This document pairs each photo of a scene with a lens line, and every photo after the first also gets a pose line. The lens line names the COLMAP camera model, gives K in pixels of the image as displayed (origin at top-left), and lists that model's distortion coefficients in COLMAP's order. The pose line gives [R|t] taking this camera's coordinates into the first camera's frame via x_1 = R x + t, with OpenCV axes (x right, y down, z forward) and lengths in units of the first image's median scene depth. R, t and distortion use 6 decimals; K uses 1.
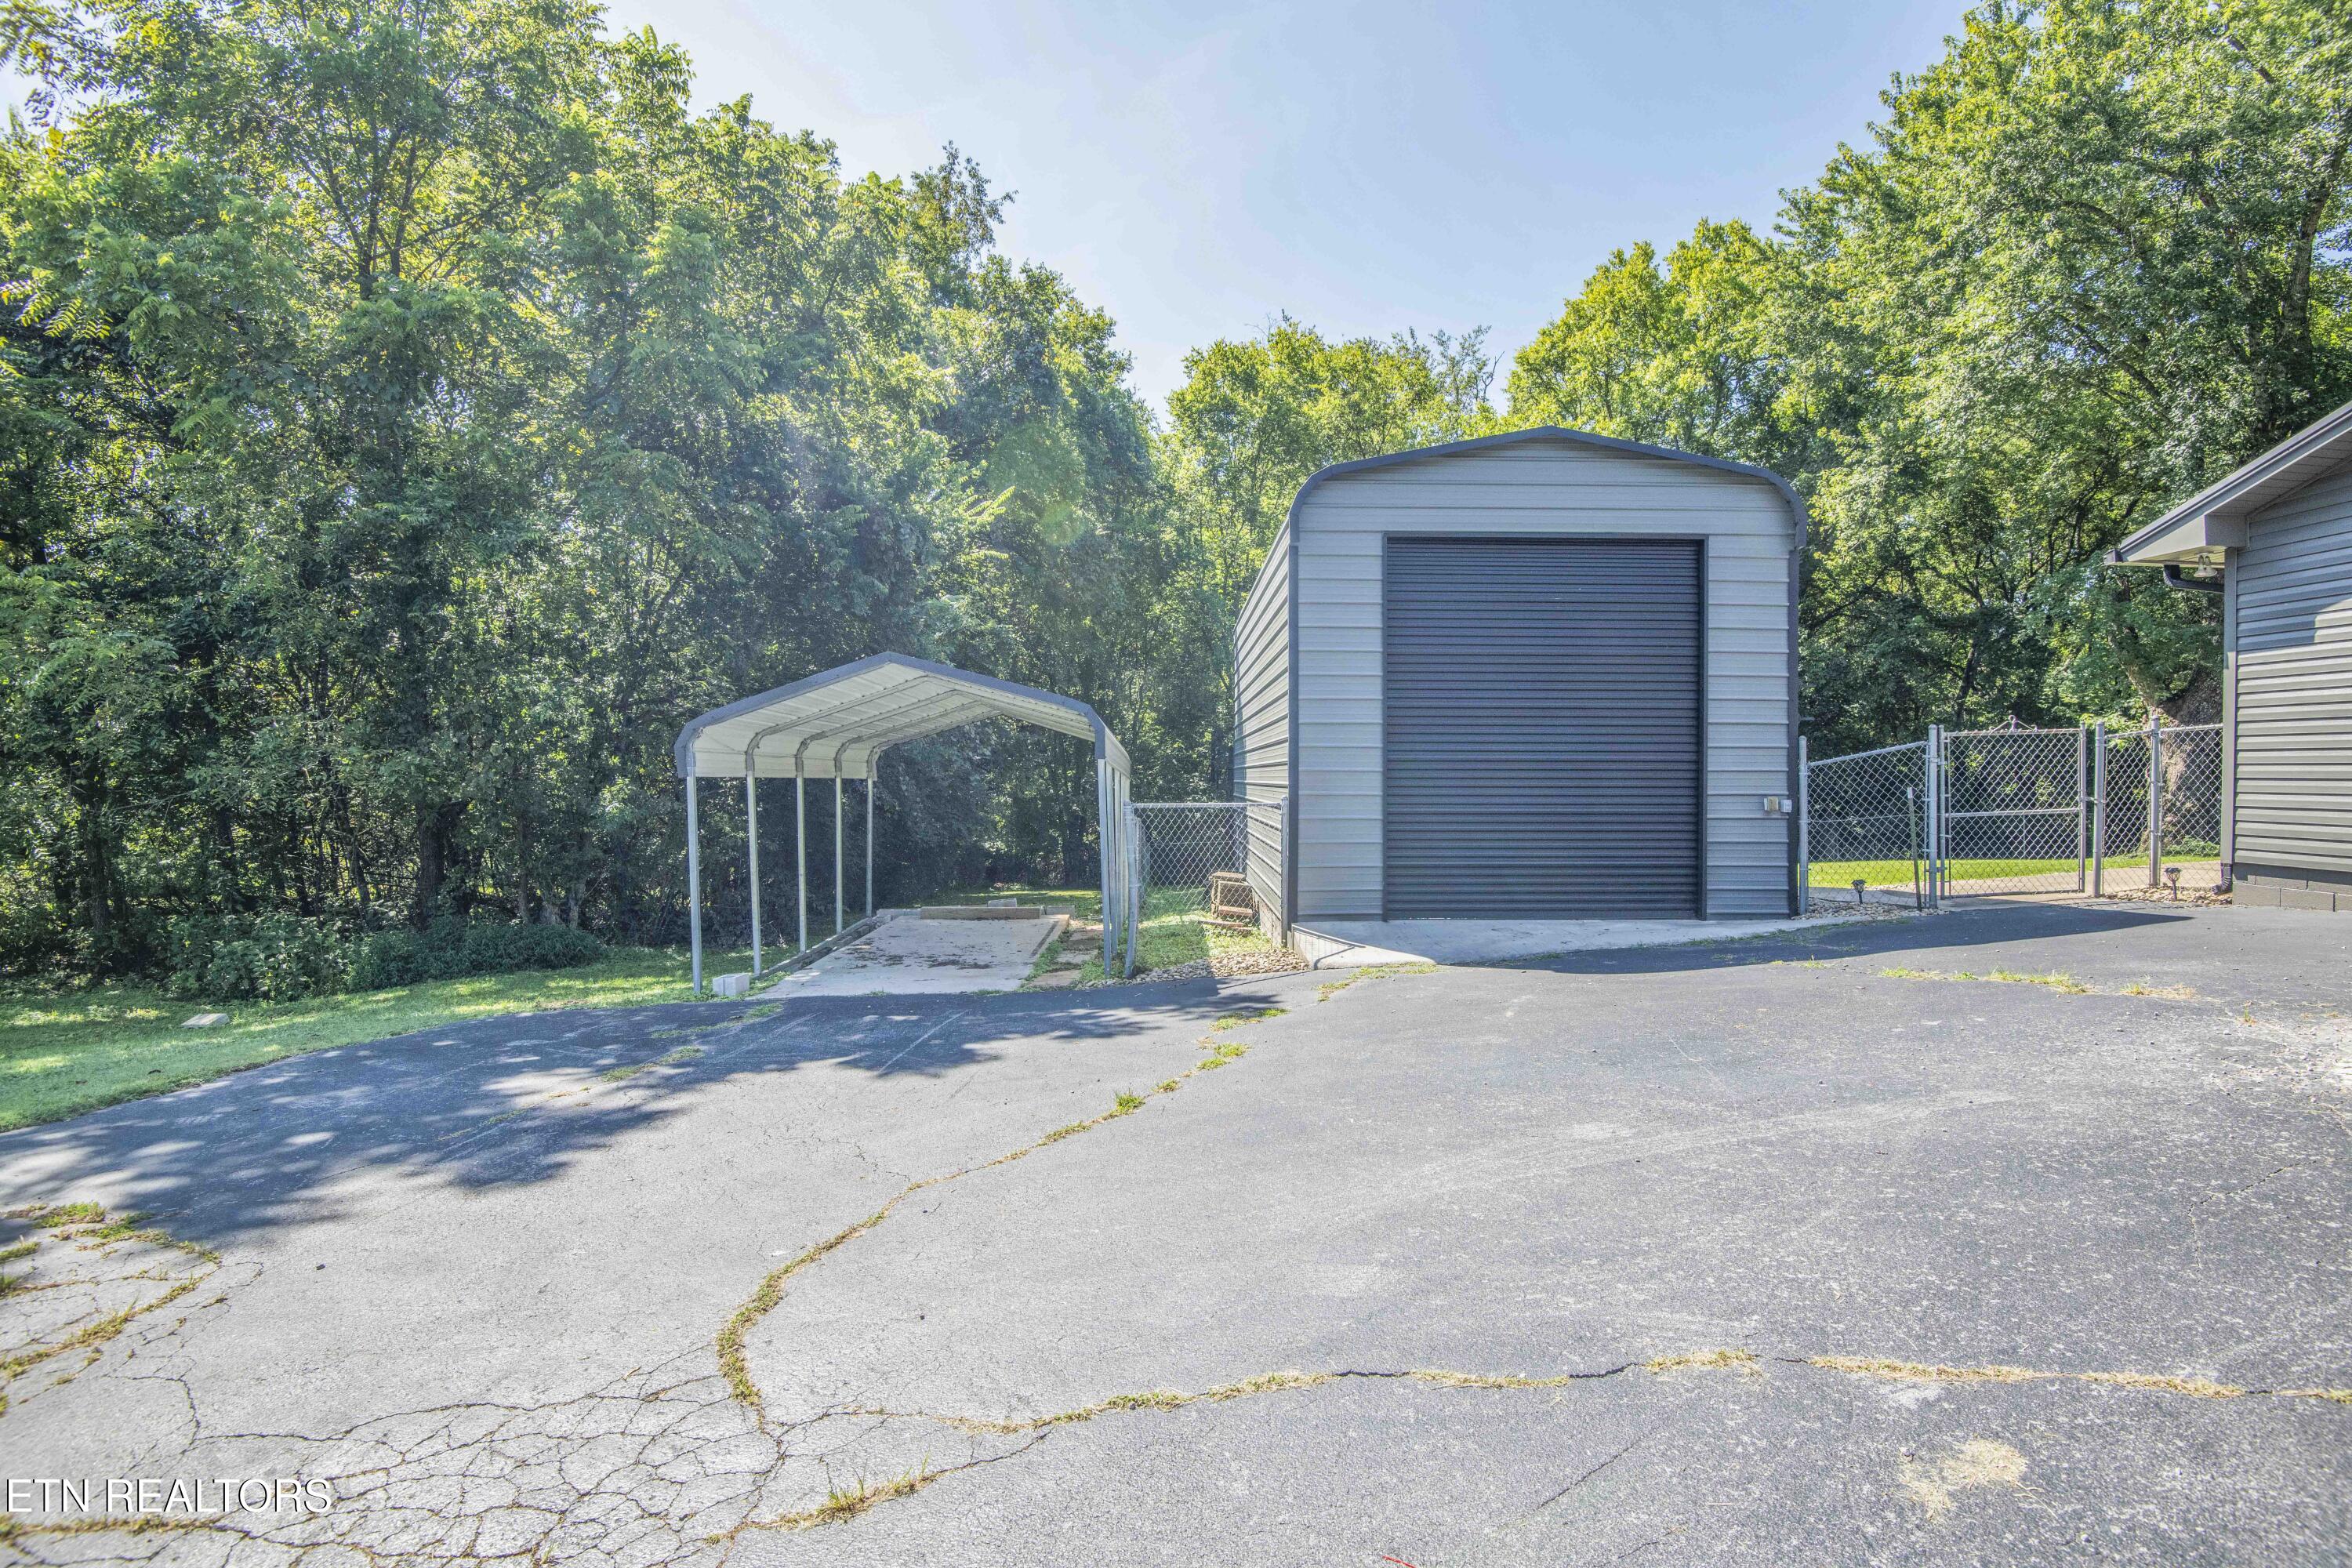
lens RADIAL K [[1101.5, 0, 1182.9], [0, 1101.5, 782.0], [0, 0, 1]] dist [-0.012818, -0.018046]
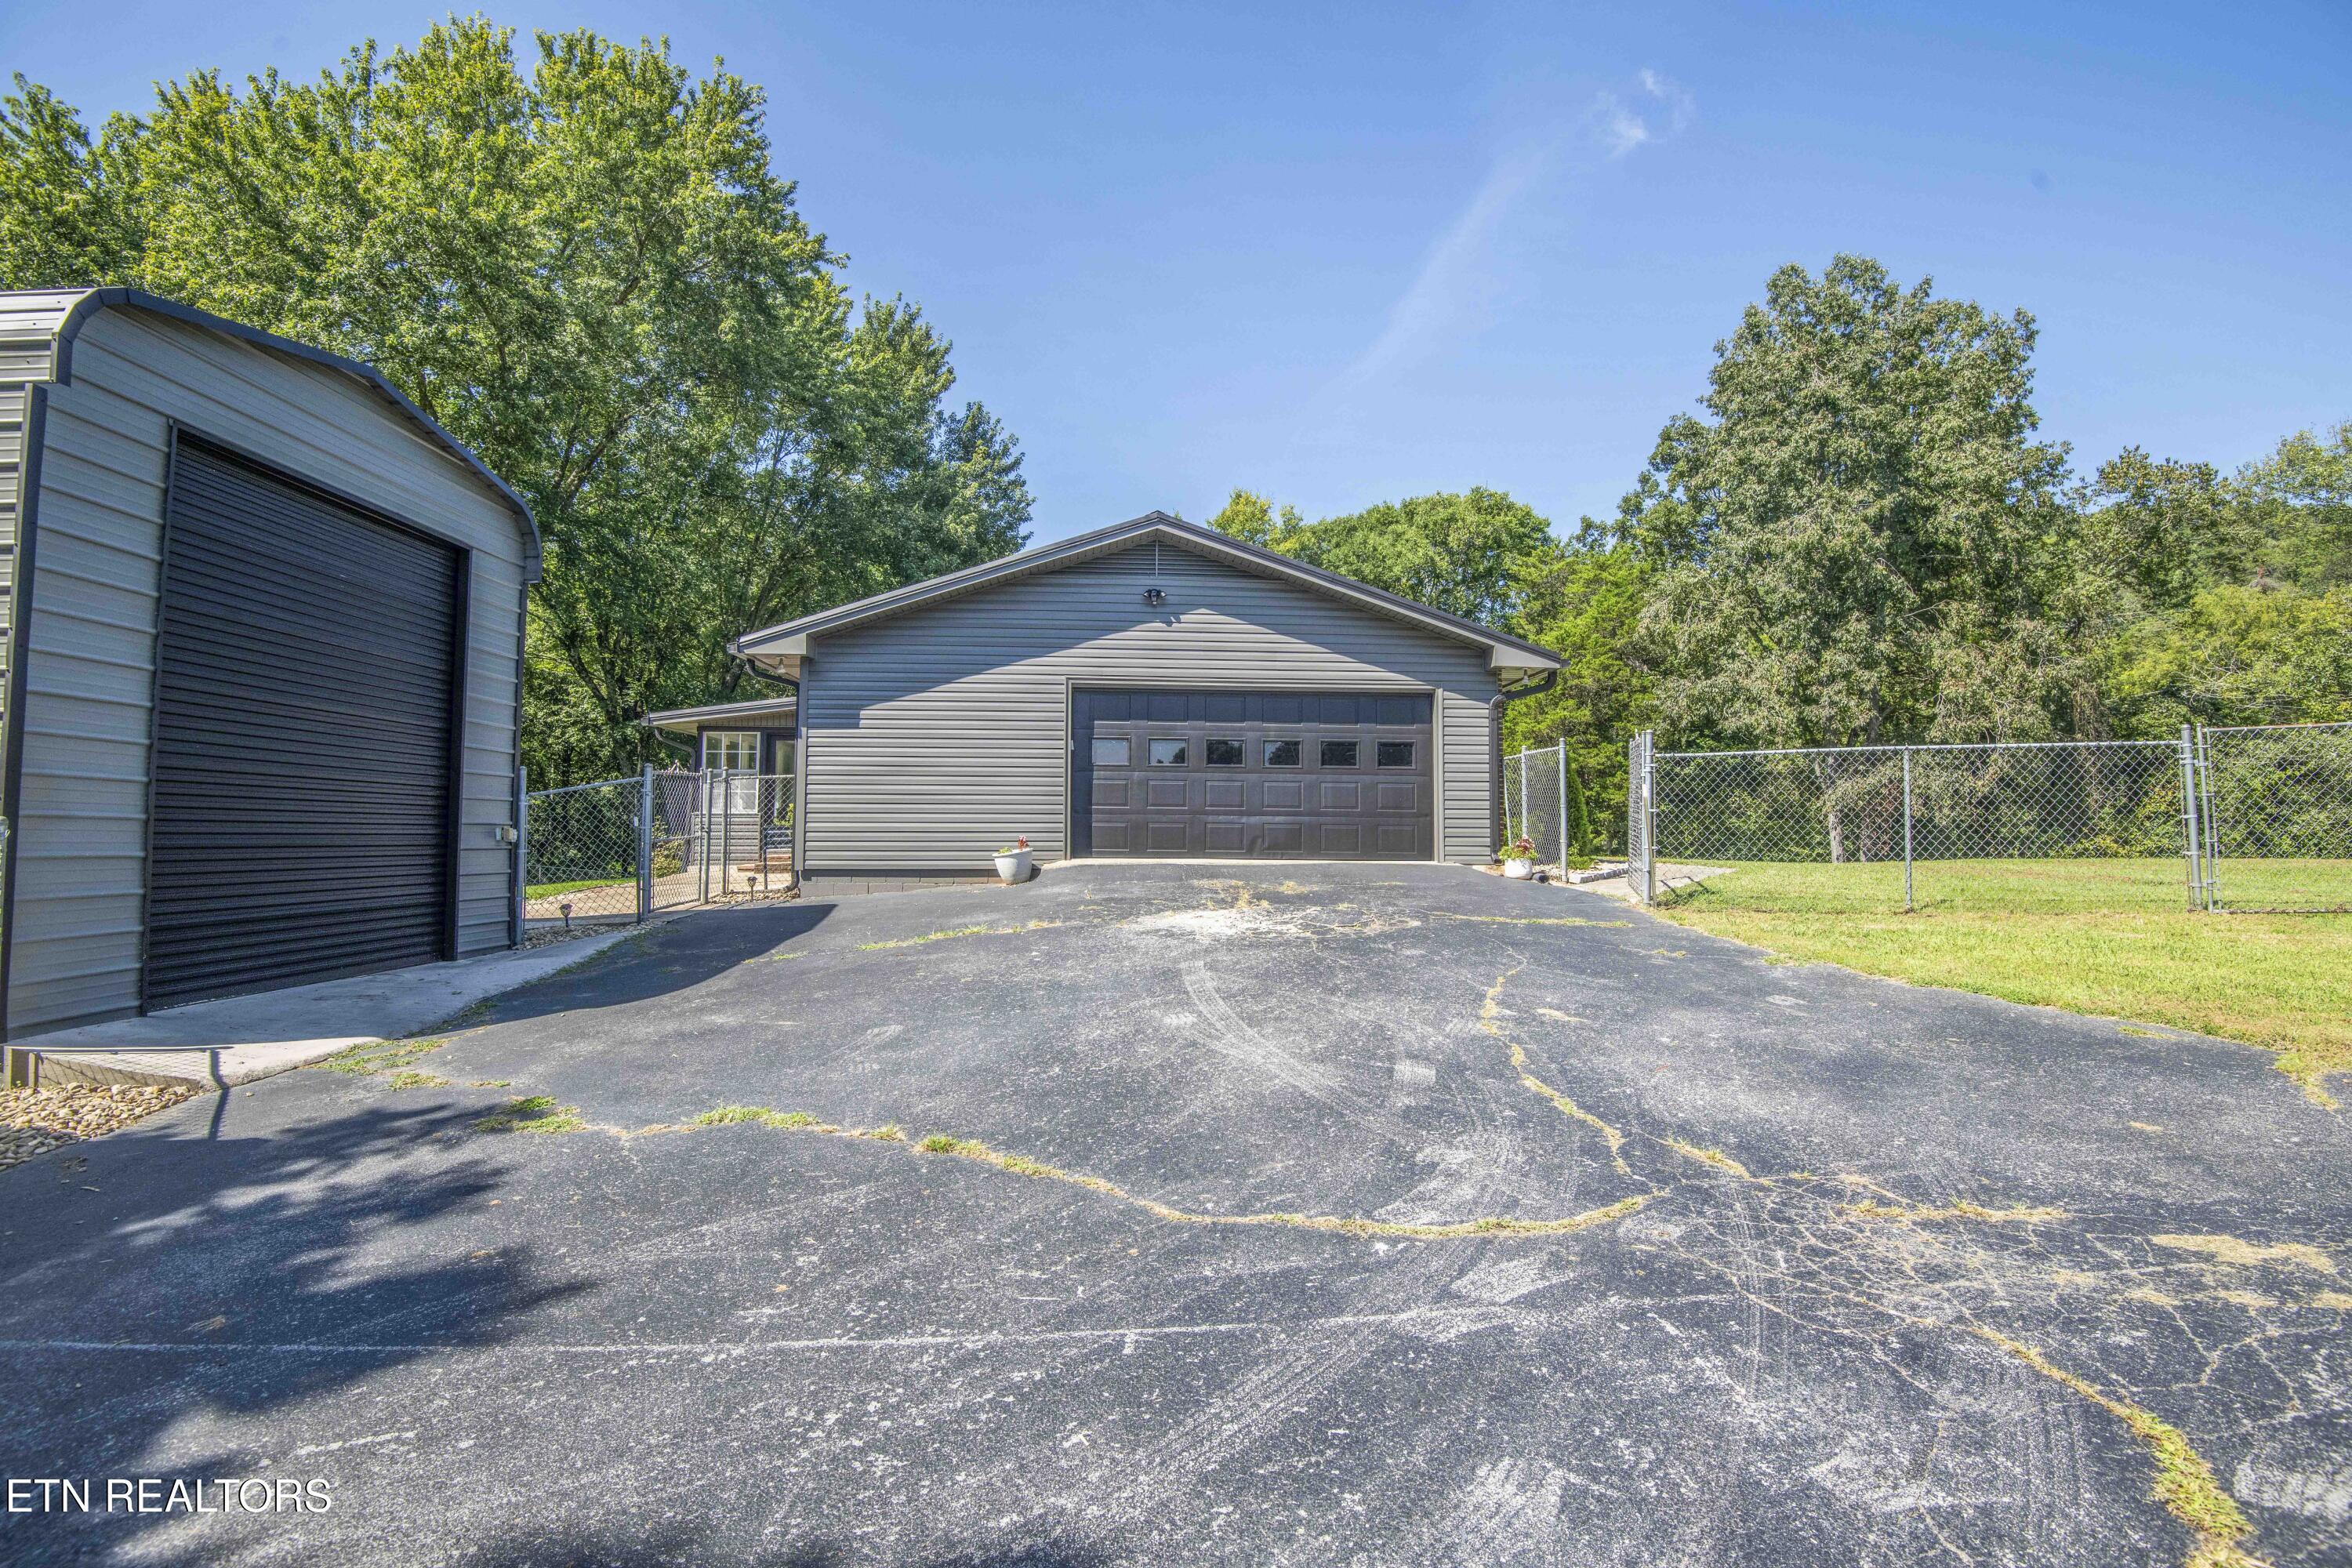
lens RADIAL K [[1101.5, 0, 1182.9], [0, 1101.5, 782.0], [0, 0, 1]] dist [-0.012818, -0.018046]
pose [[-0.022080, 0.047205, 0.998641, -0.459060], [0.007618, 0.998864, -0.047047, 0.024814], [-0.999727, 0.006569, -0.022414, 0.412314]]
